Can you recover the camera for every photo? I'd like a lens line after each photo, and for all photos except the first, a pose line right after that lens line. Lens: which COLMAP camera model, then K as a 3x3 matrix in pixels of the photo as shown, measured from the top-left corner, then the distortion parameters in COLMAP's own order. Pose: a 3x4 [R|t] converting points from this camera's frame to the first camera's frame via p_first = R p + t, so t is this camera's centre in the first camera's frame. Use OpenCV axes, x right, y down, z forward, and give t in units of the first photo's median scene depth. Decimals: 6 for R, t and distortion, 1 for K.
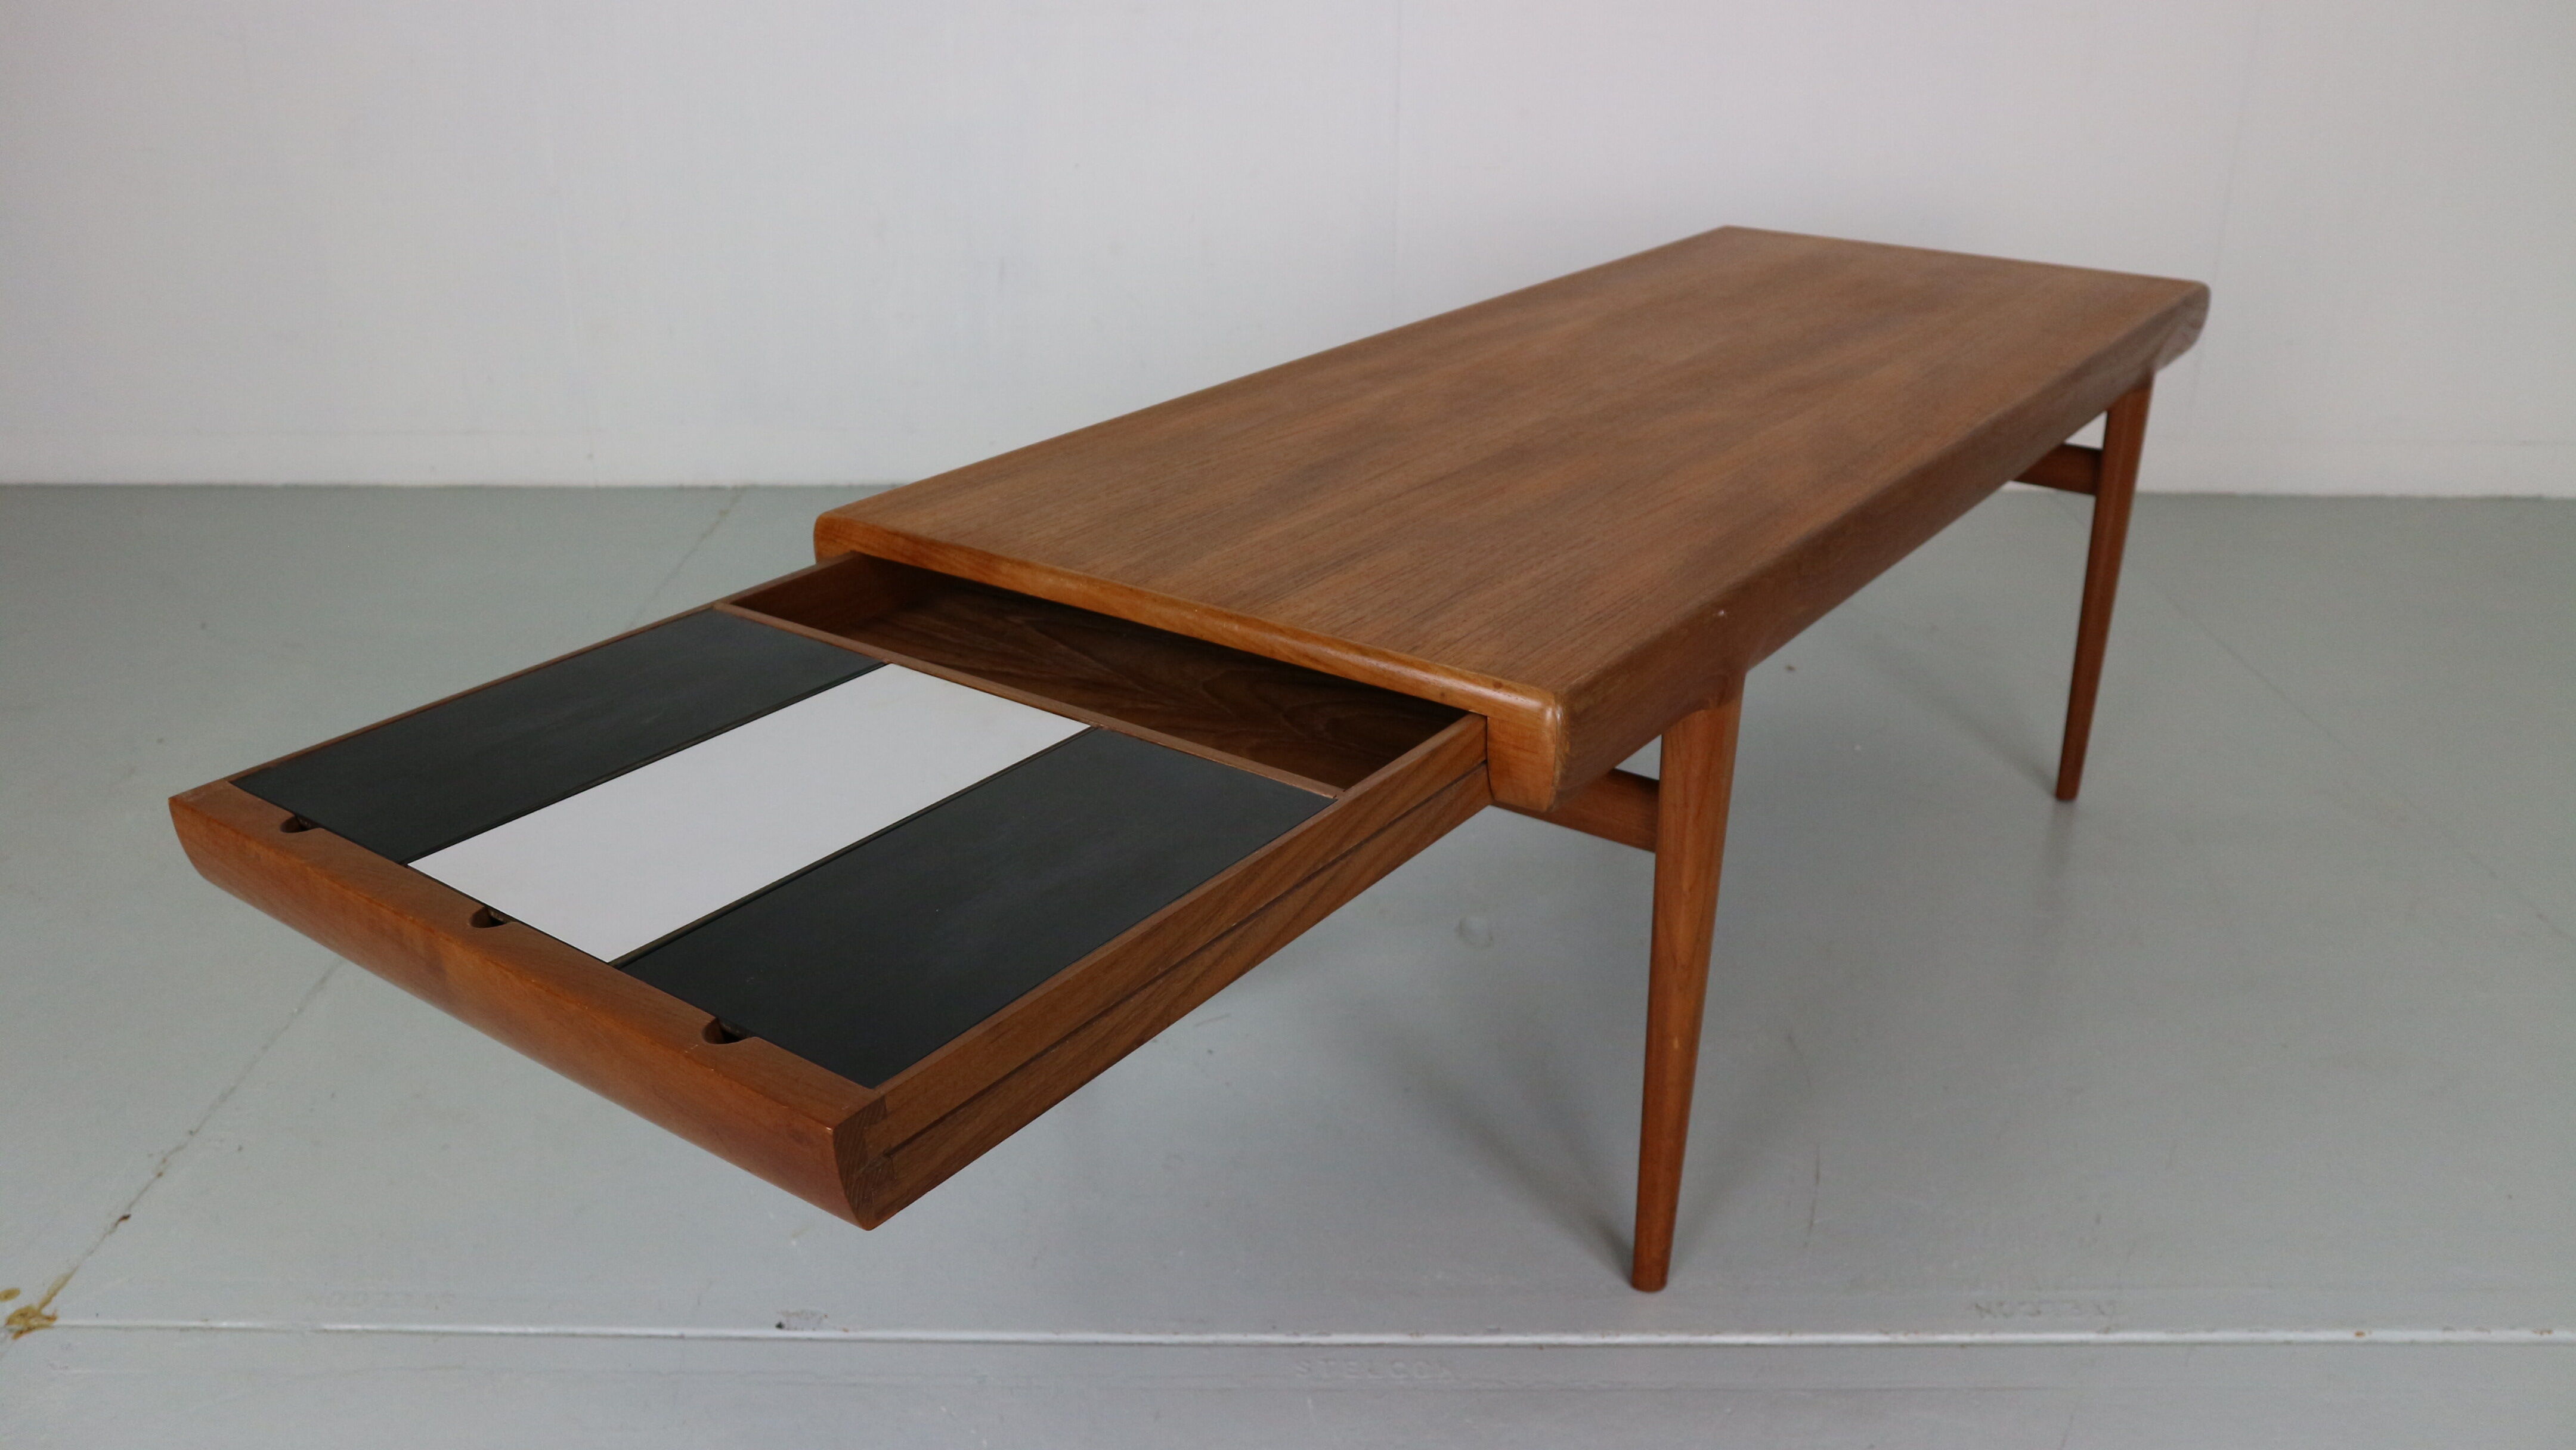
lens RADIAL K [[2044.0, 0, 1288.0], [0, 2044.0, 725.0], [0, 0, 1]] dist [-0.092461, 0.100673]
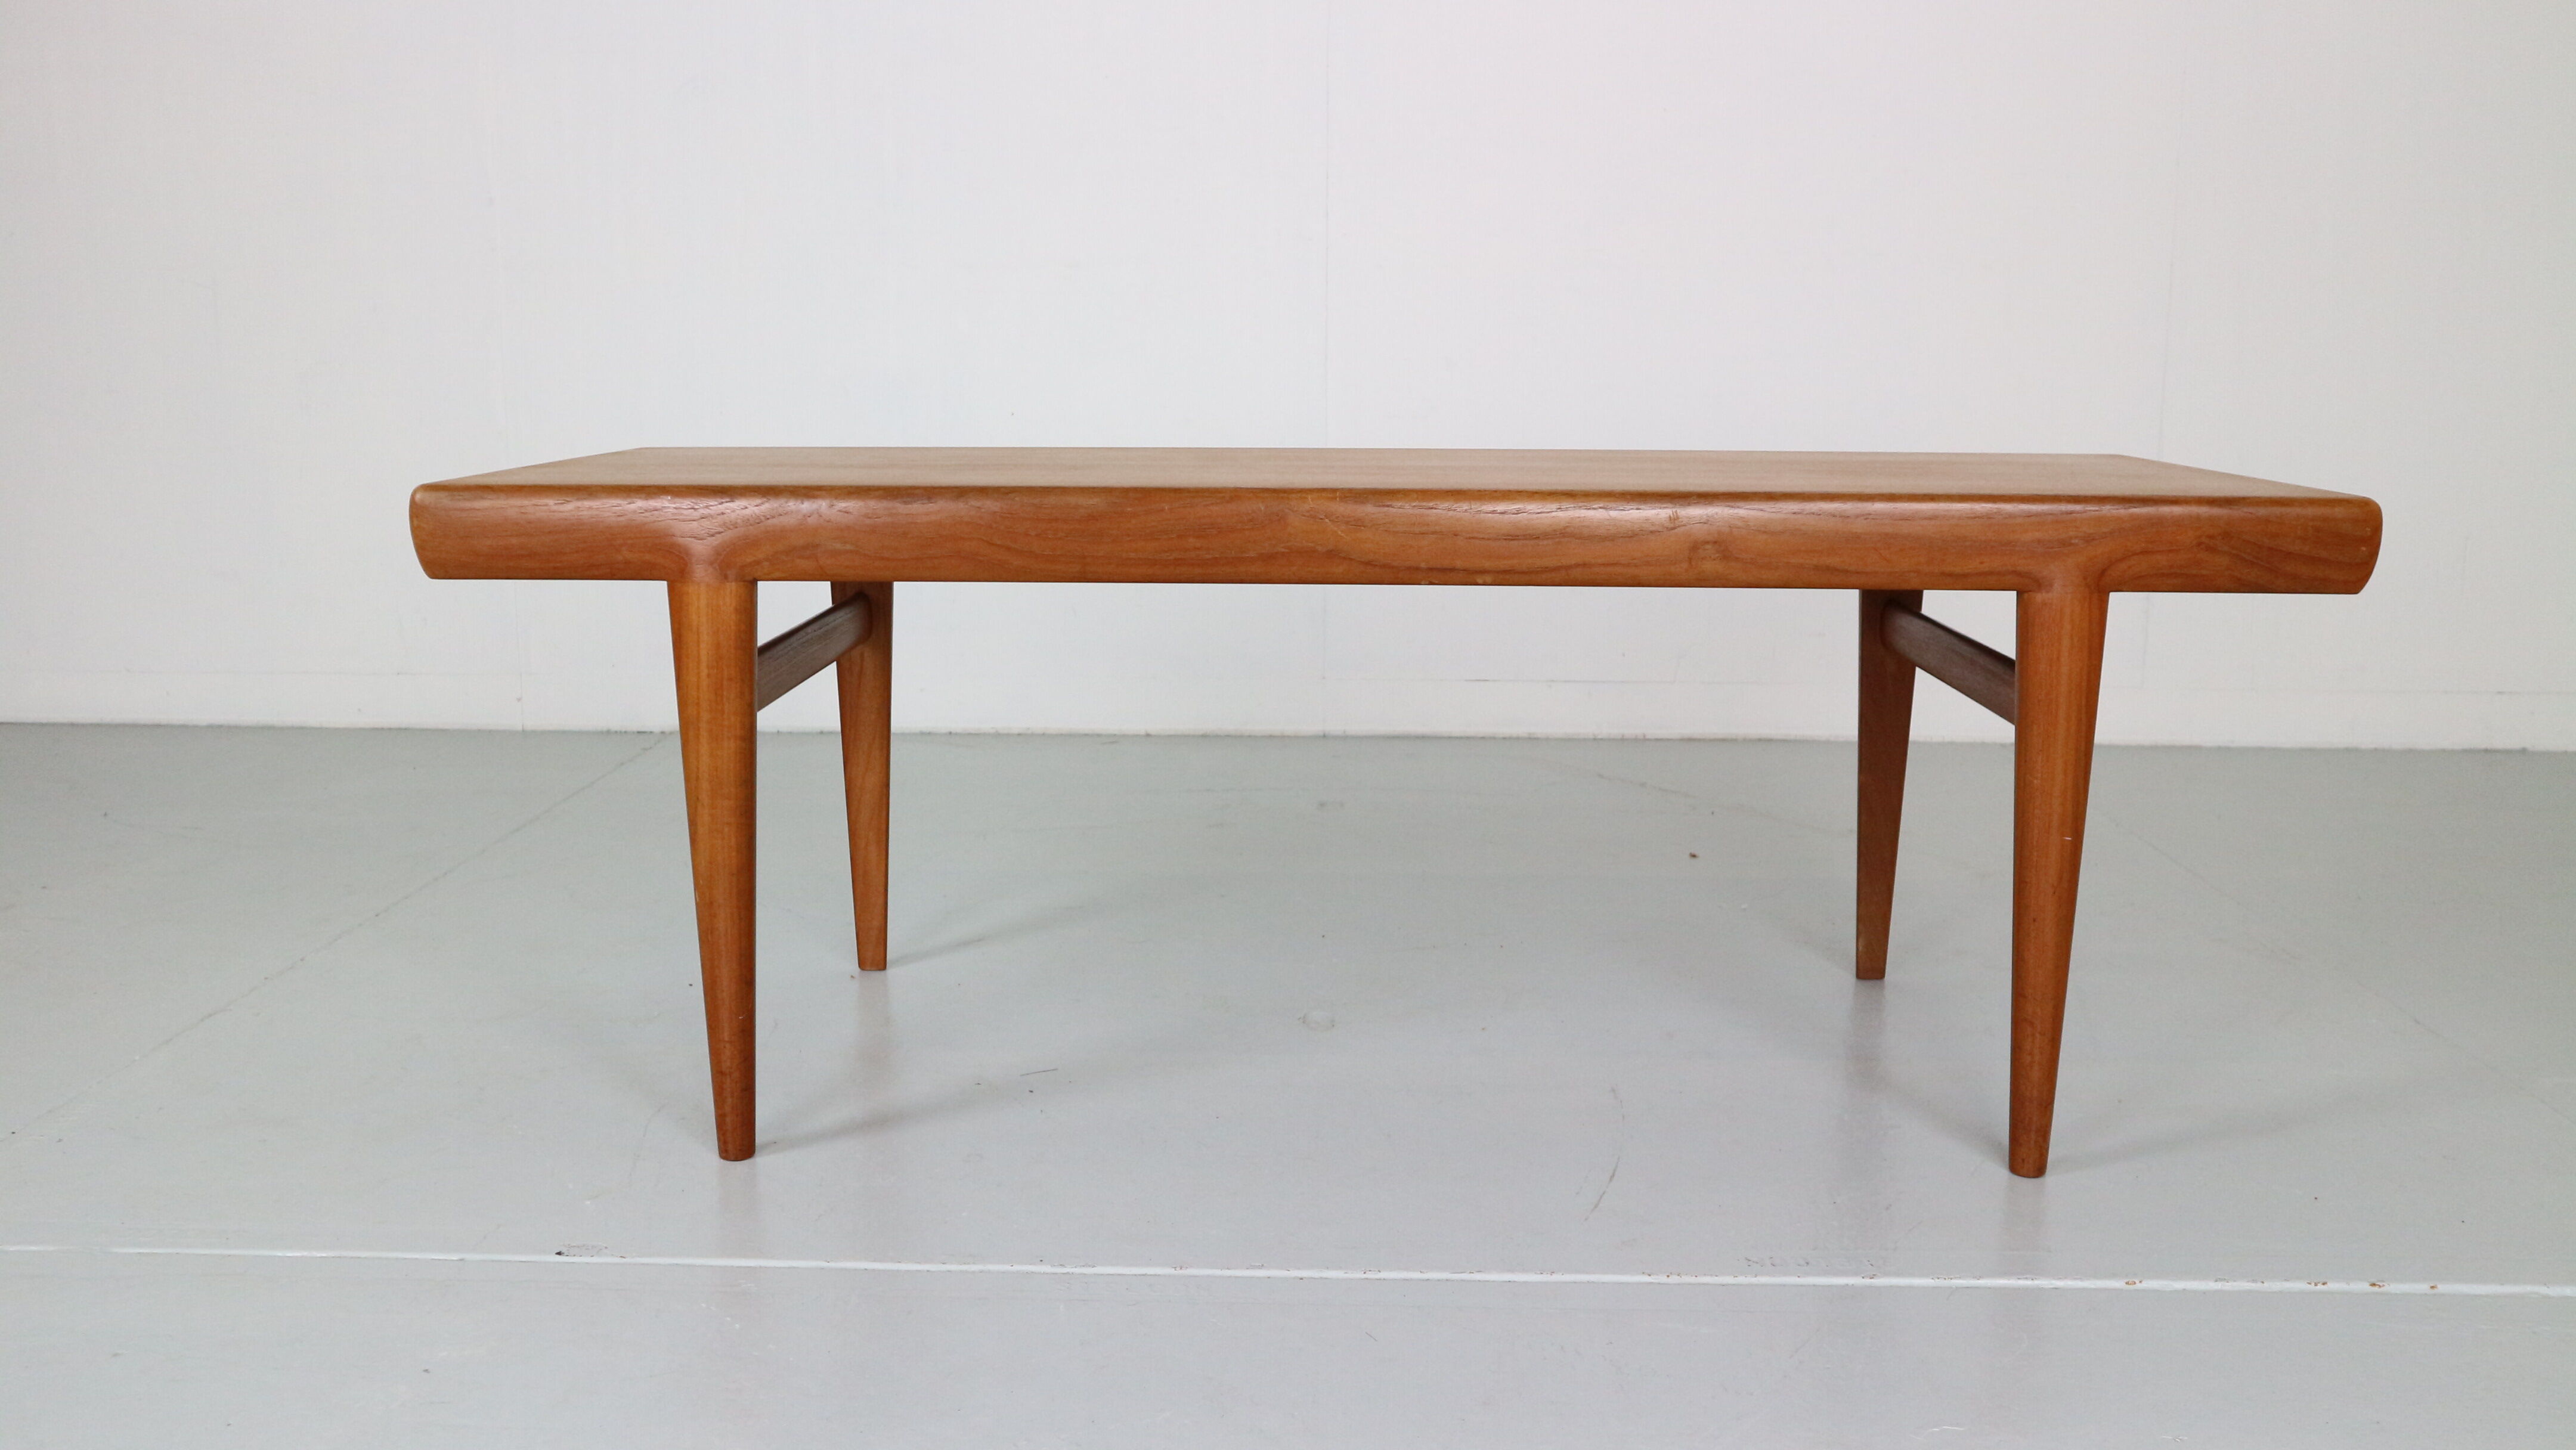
lens RADIAL K [[2285.8, 0, 1291.0], [0, 2285.8, 712.5], [0, 0, 1]] dist [-0.068067, 0.122444]
pose [[0.999605, 0.004682, -0.027709, 0.148861], [-0.011020, 0.972355, -0.233249, 0.295318], [0.025851, 0.233462, 0.972022, -0.169485]]
